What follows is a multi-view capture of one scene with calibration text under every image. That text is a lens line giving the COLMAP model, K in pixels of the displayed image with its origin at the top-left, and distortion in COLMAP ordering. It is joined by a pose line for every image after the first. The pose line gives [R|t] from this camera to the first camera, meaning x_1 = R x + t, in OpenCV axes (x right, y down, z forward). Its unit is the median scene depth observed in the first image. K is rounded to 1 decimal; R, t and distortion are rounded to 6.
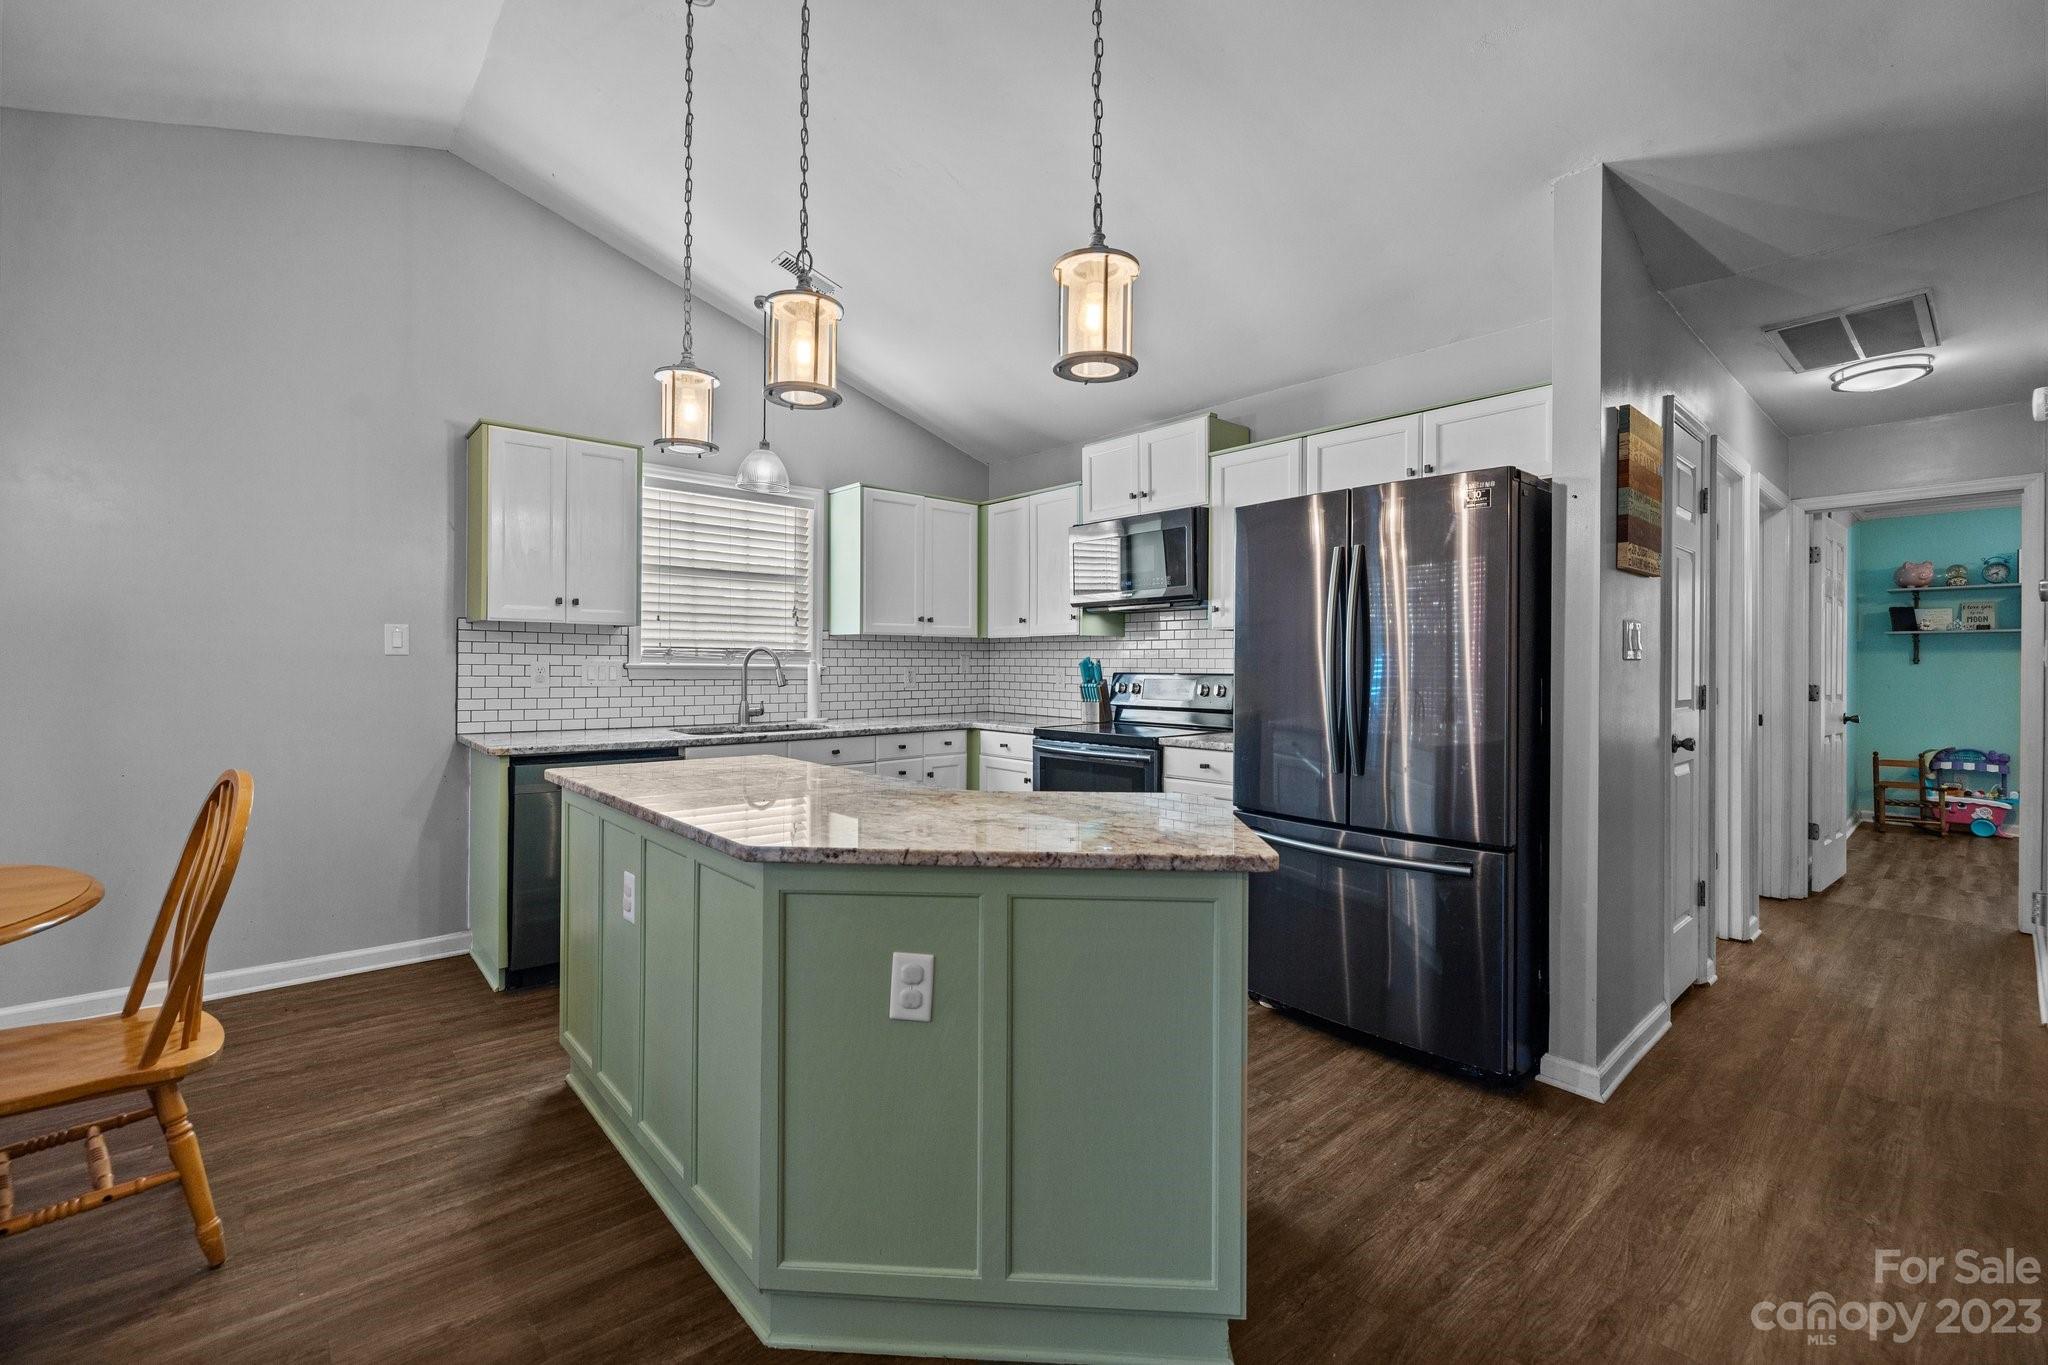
lens RADIAL K [[864.5, 0, 1016.2], [0, 864.5, 666.5], [0, 0, 1]] dist [-0.000753, -0.000444]
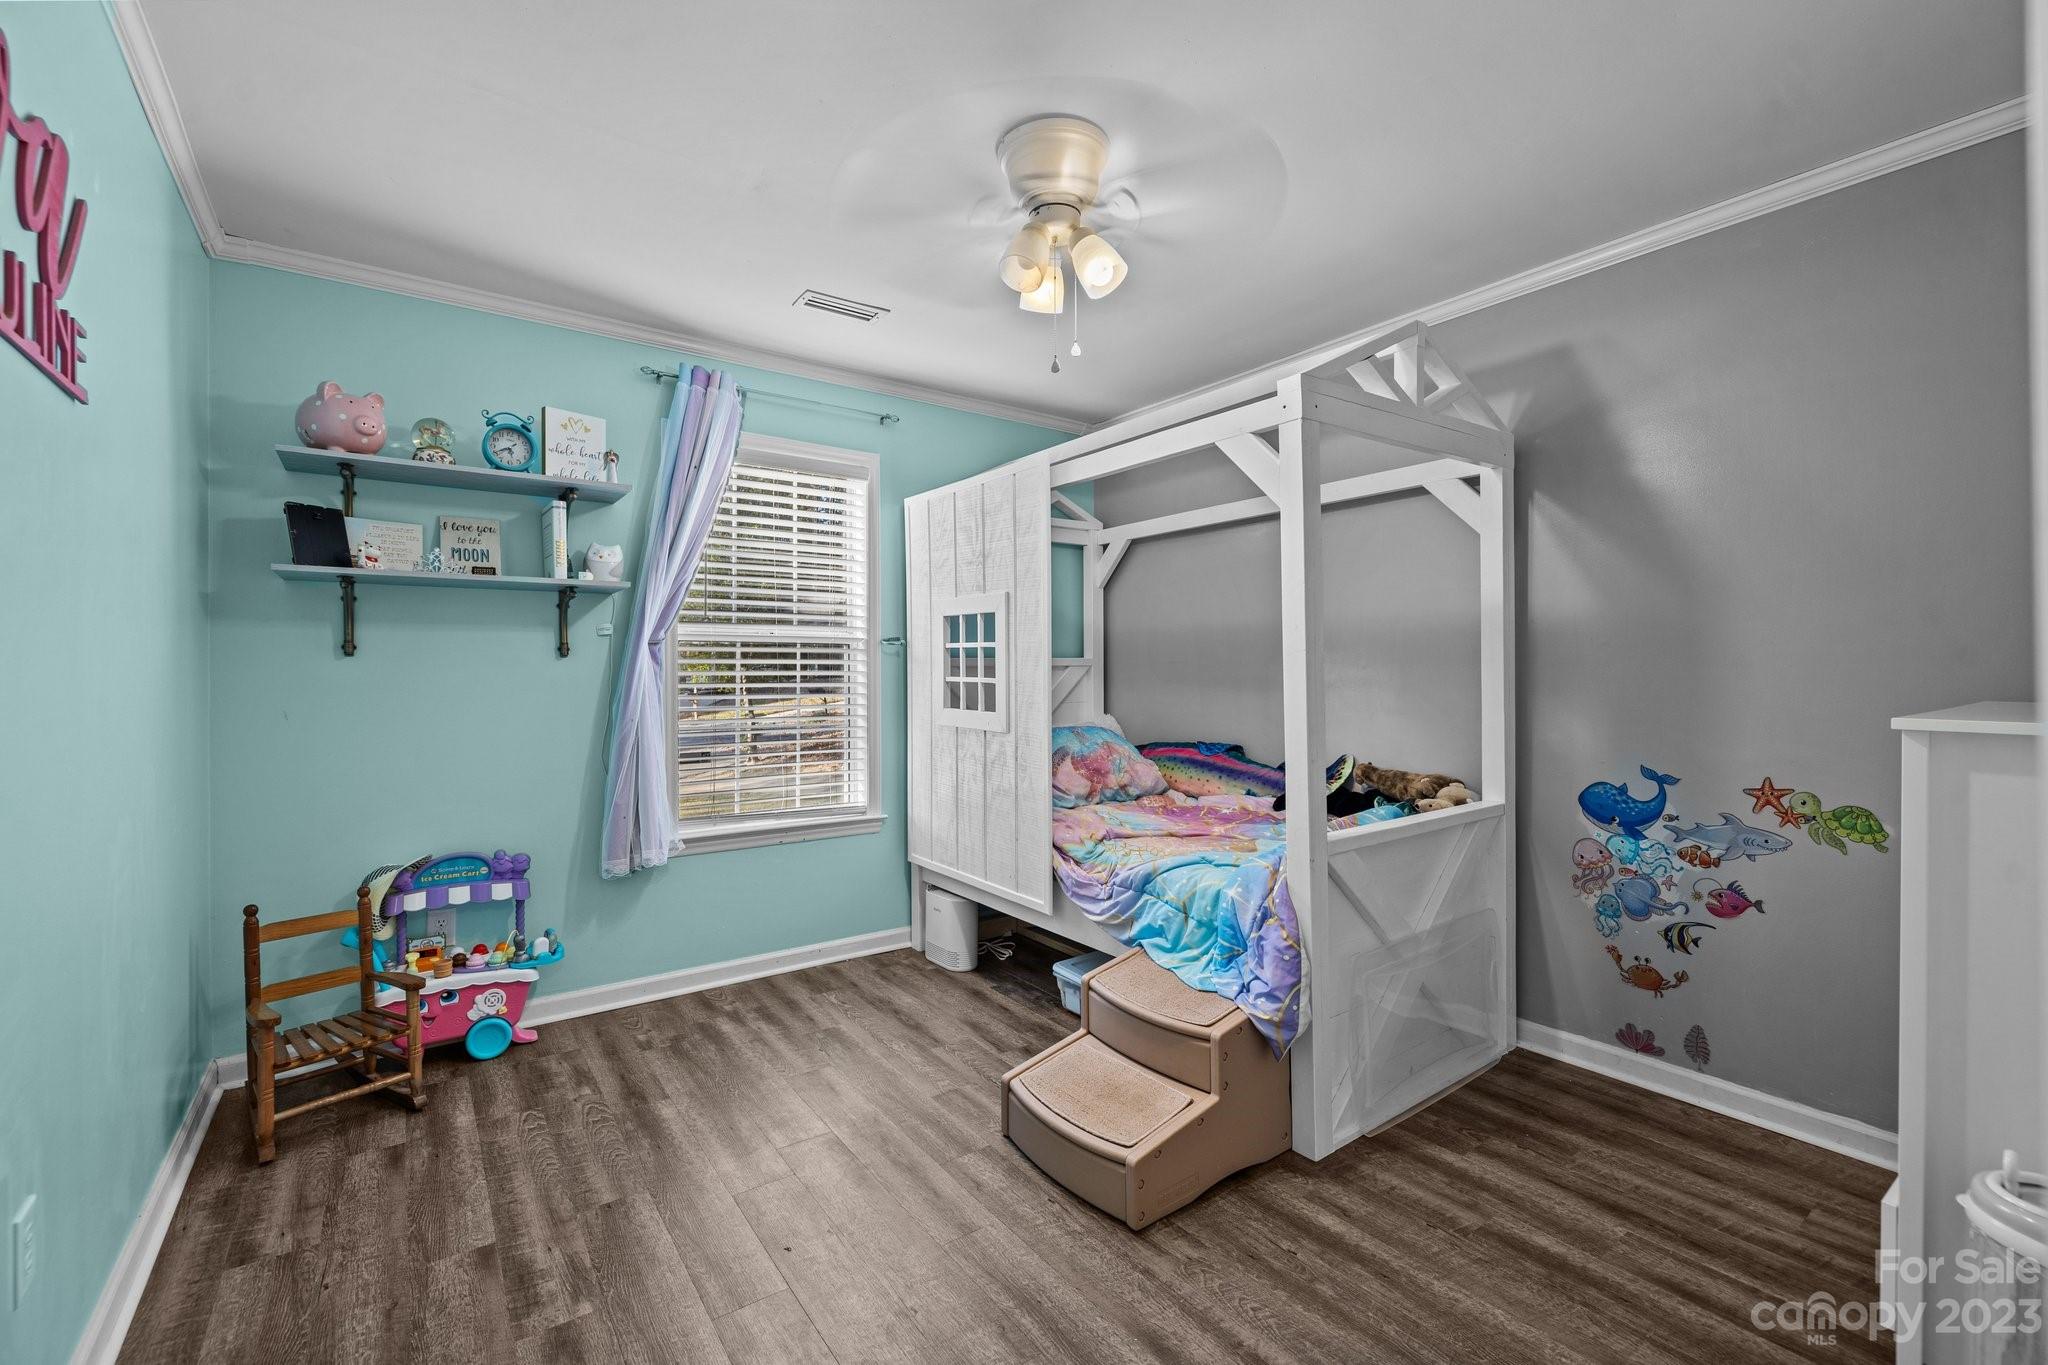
lens RADIAL K [[881.5, 0, 1020.9], [0, 881.5, 664.8], [0, 0, 1]] dist [0.001449, 0.000389]
pose [[0.095982, -0.002643, 0.995380, 1.124915], [0.004391, 0.999988, 0.002232, 0.002977], [-0.995373, 0.004157, 0.095992, 1.100327]]
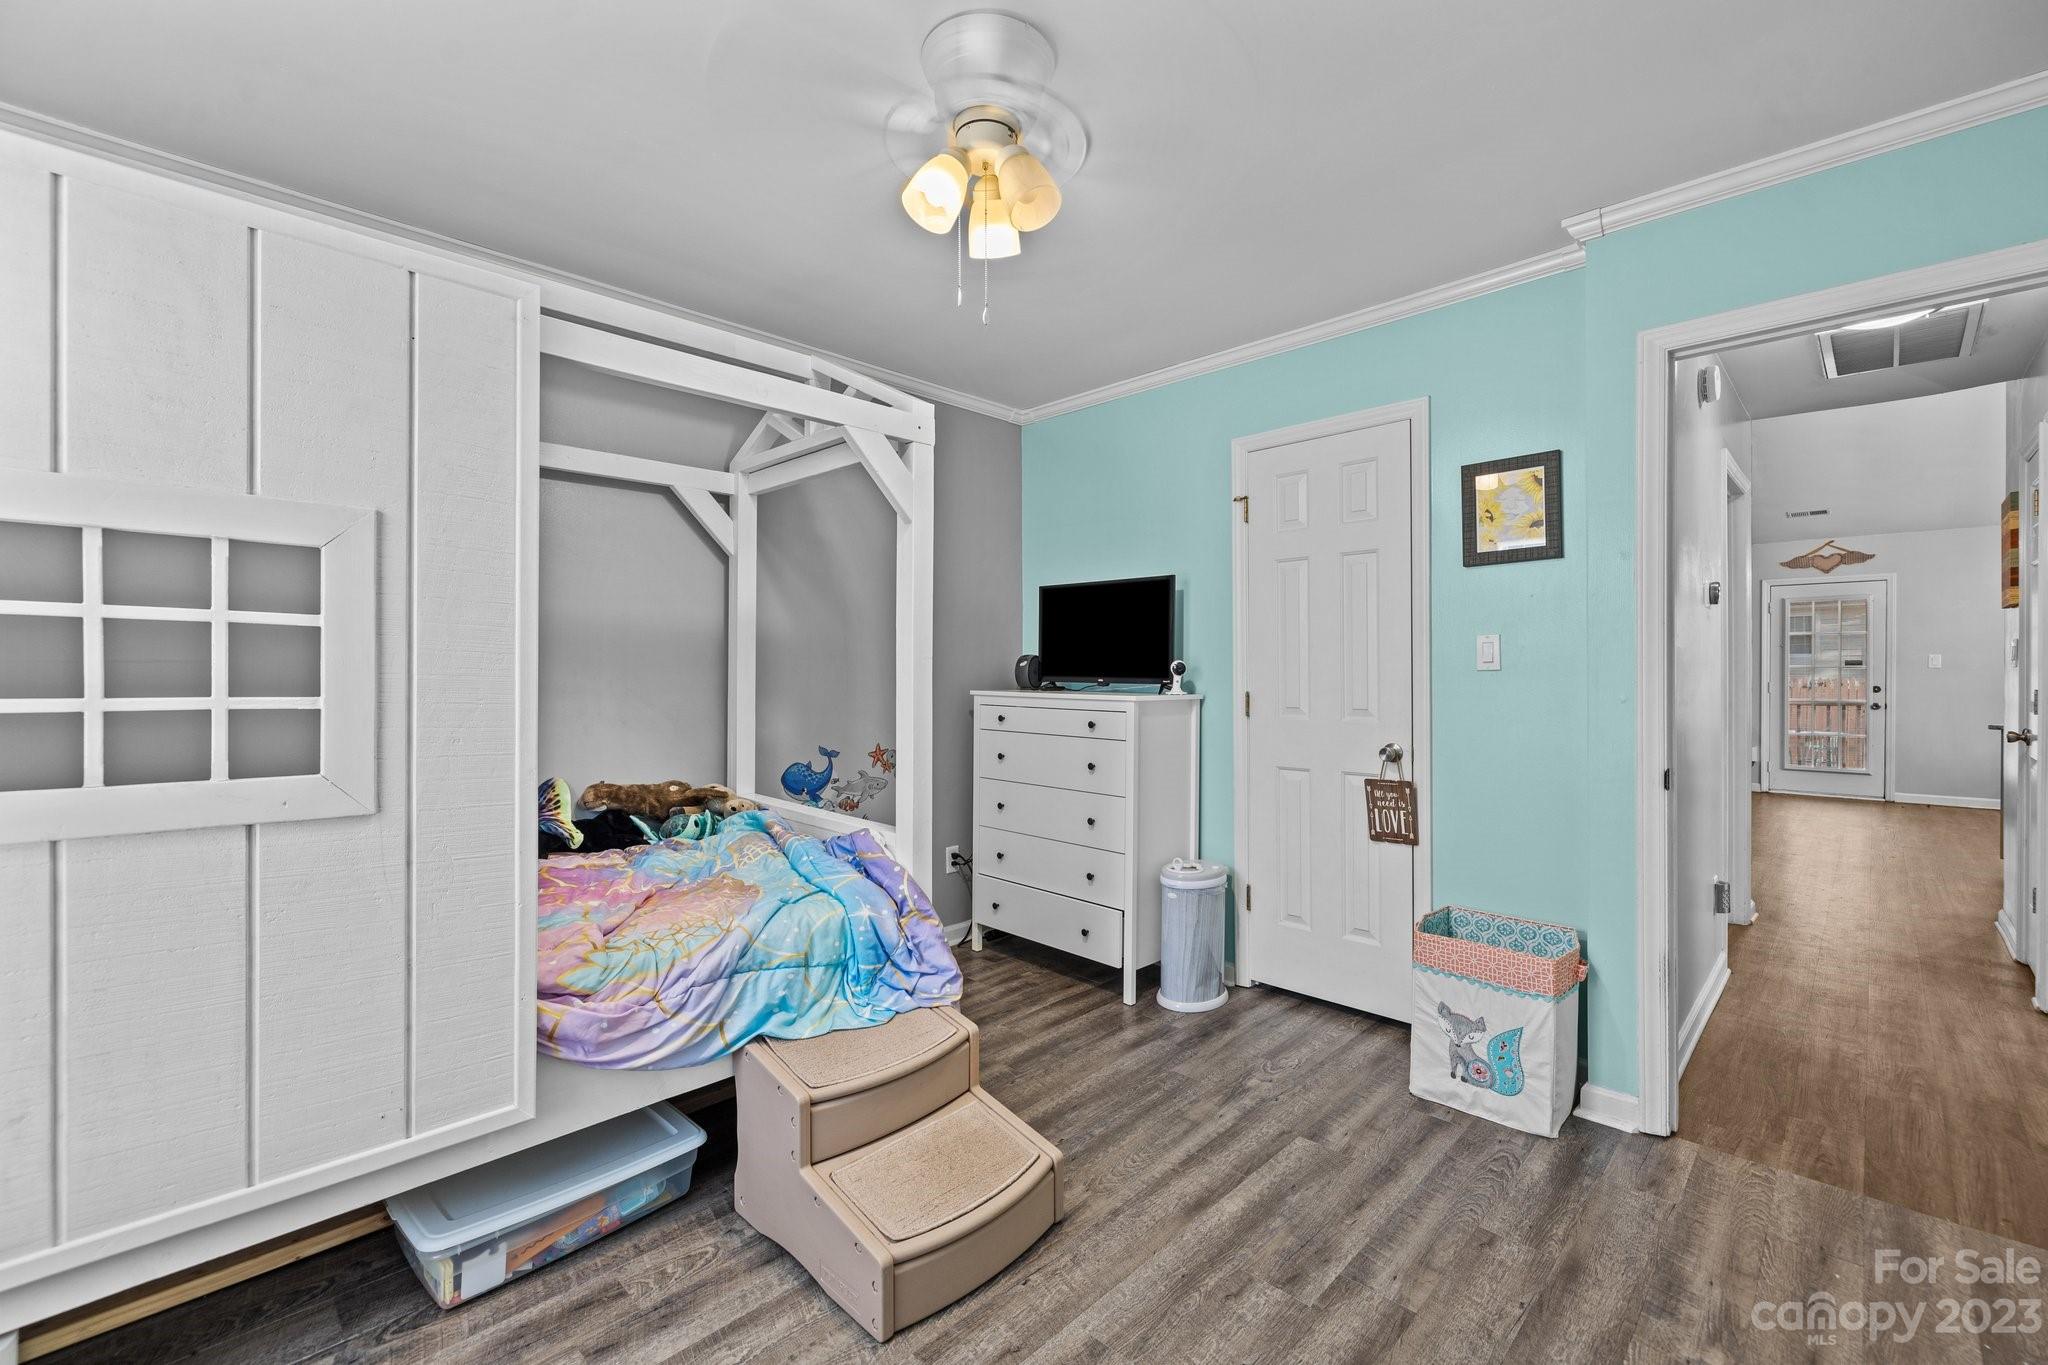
lens RADIAL K [[859.1, 0, 1020.9], [0, 859.1, 676.6], [0, 0, 1]] dist [-0.001302, -0.000123]
pose [[-0.997646, -0.004430, -0.068434, 1.661295], [-0.004898, 0.999966, 0.006675, 0.004926], [0.068402, 0.006995, -0.997633, 1.559239]]
